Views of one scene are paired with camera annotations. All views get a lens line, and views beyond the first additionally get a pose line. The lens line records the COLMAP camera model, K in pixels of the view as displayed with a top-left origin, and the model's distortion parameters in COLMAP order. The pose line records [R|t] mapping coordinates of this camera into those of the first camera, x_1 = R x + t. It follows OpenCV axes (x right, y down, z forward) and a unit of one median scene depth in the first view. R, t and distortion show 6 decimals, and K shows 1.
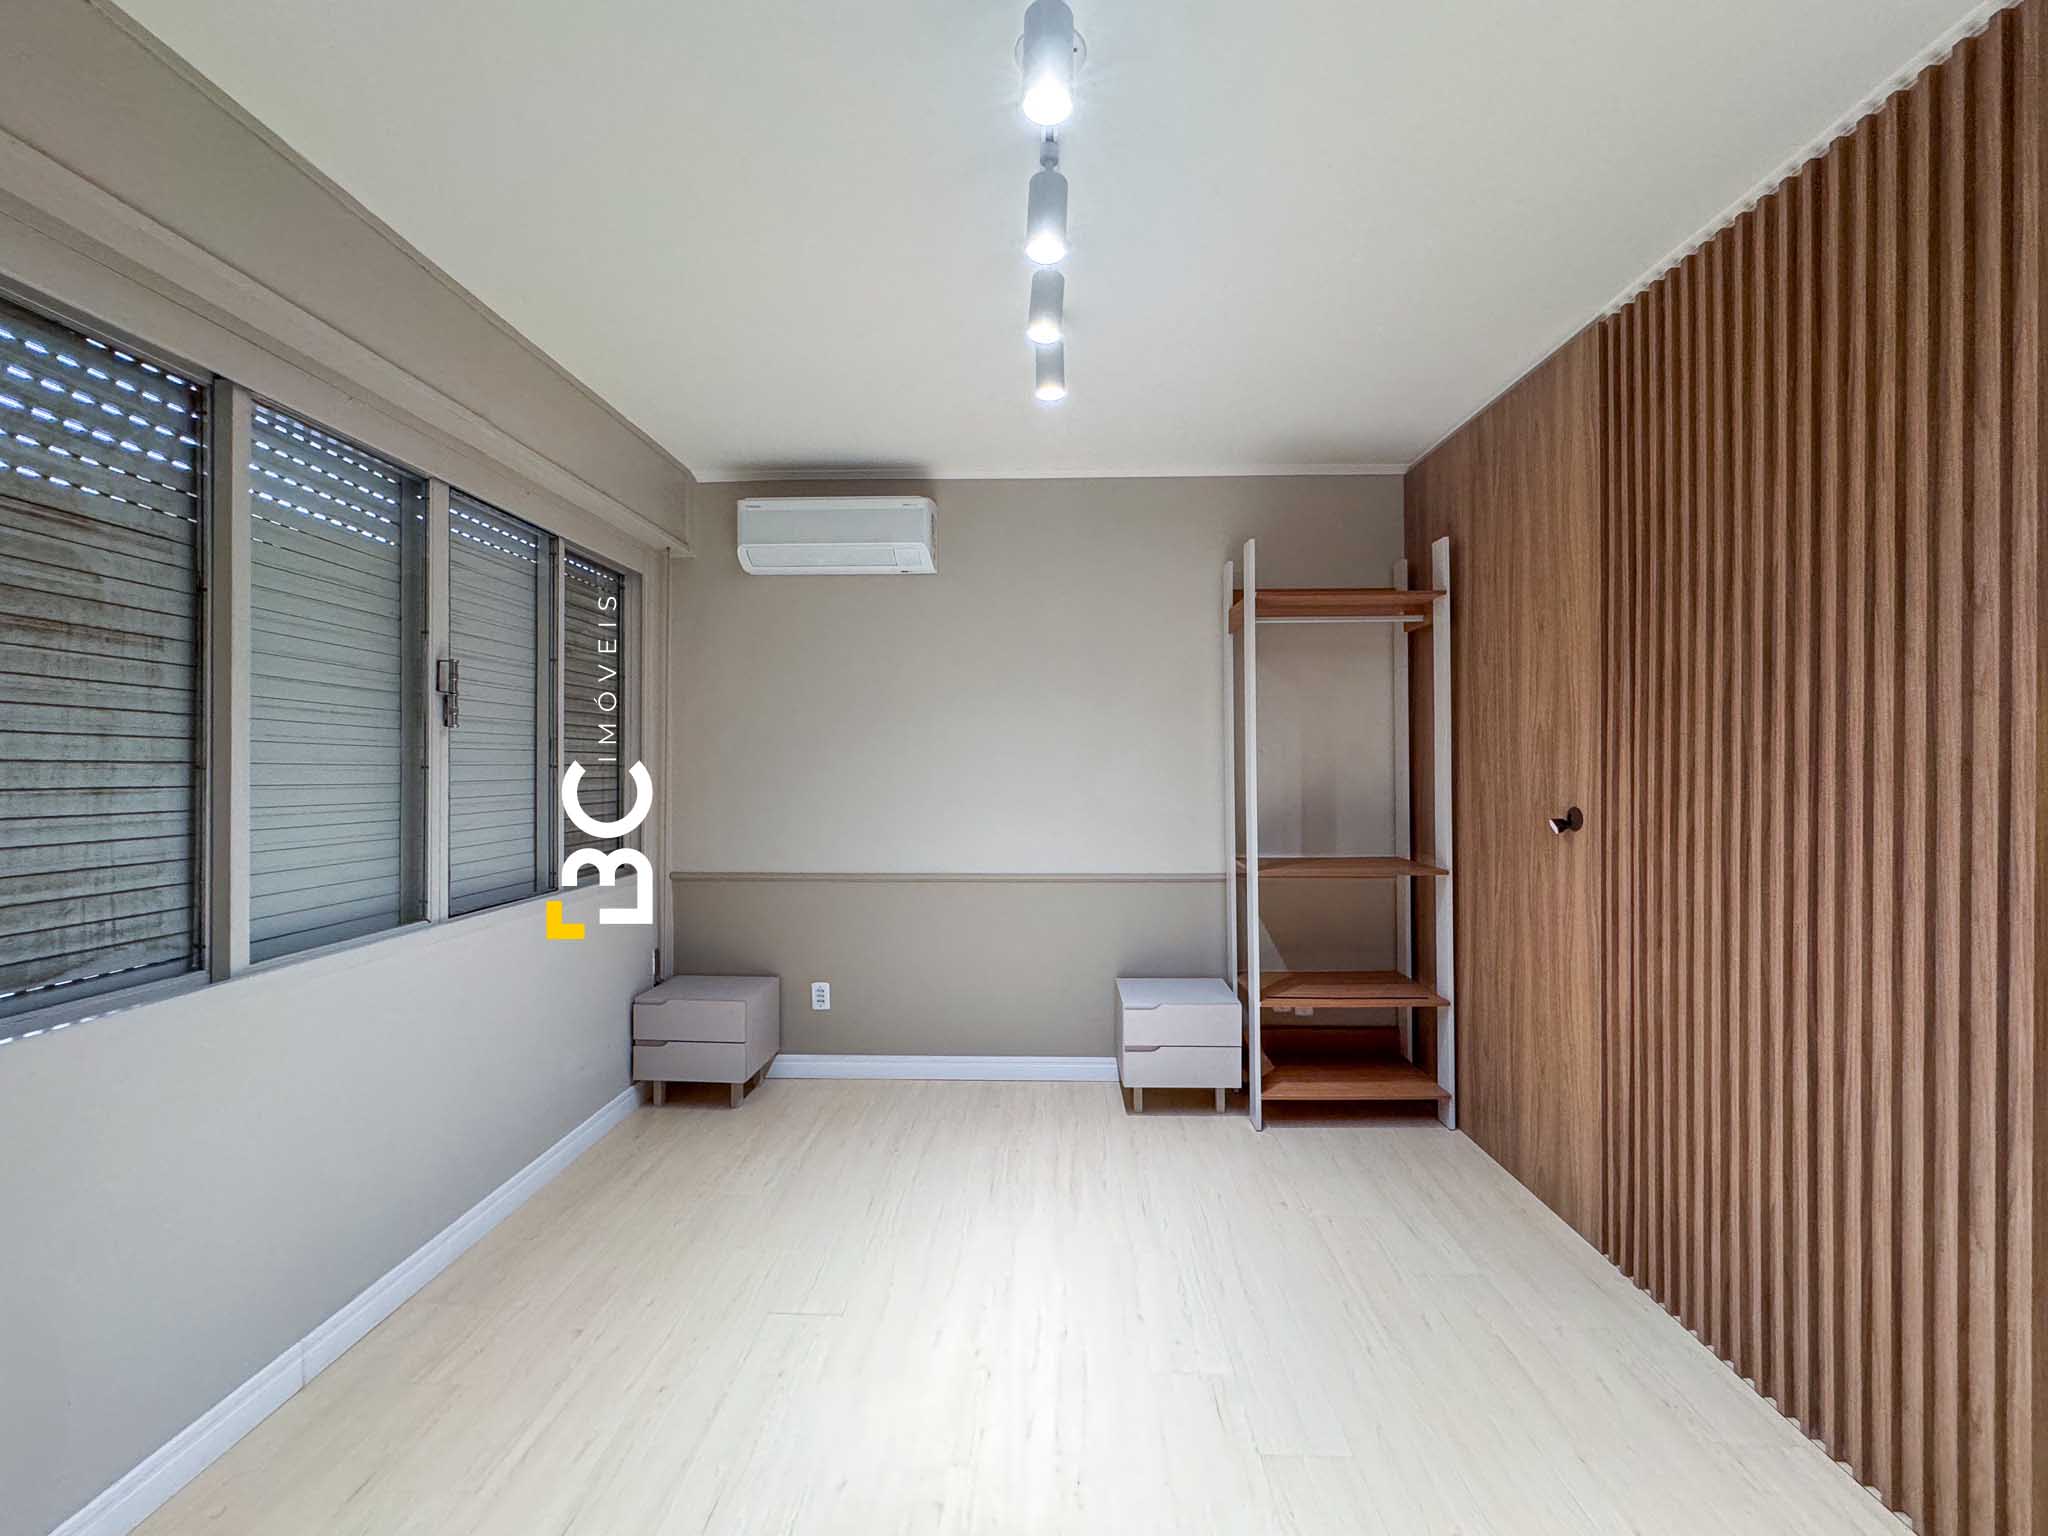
lens RADIAL K [[837.4, 0, 1024.0], [0, 837.4, 768.0], [0, 0, 1]] dist [-0.000301, -0.000122]
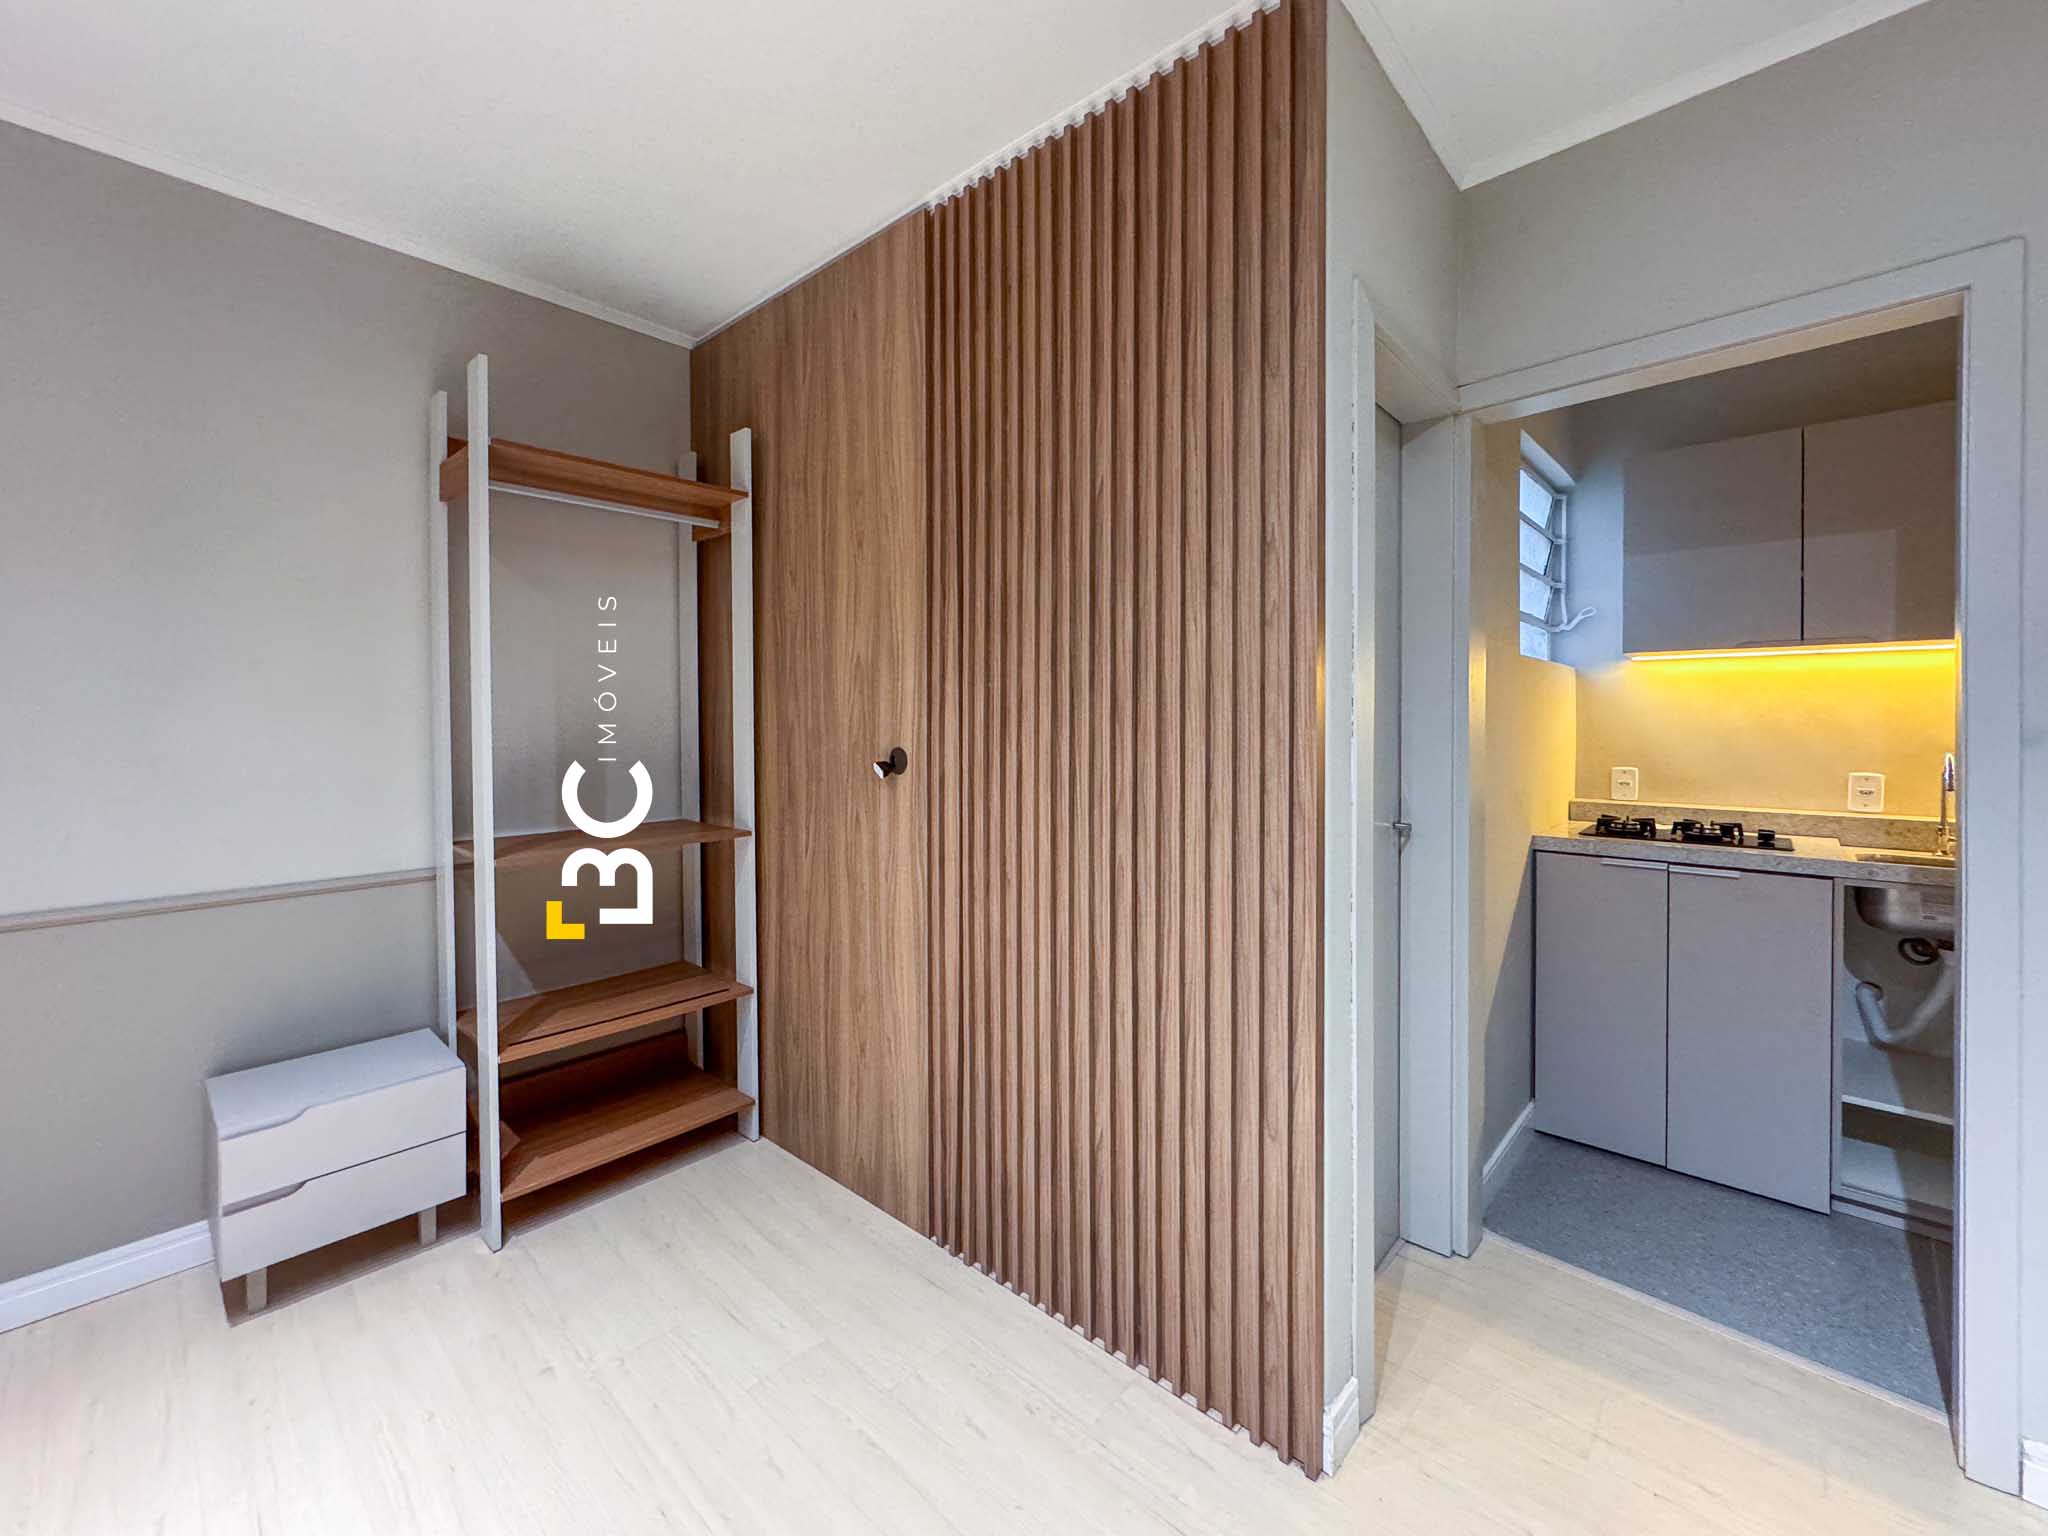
lens RADIAL K [[844.2, 0, 1015.2], [0, 844.2, 723.1], [0, 0, 1]] dist [-0.003274, -0.000035]
pose [[0.661254, -0.000782, 0.750162, 0.055508], [0.004665, 0.999984, -0.003069, 0.020689], [-0.750148, 0.005529, 0.661247, 0.266416]]
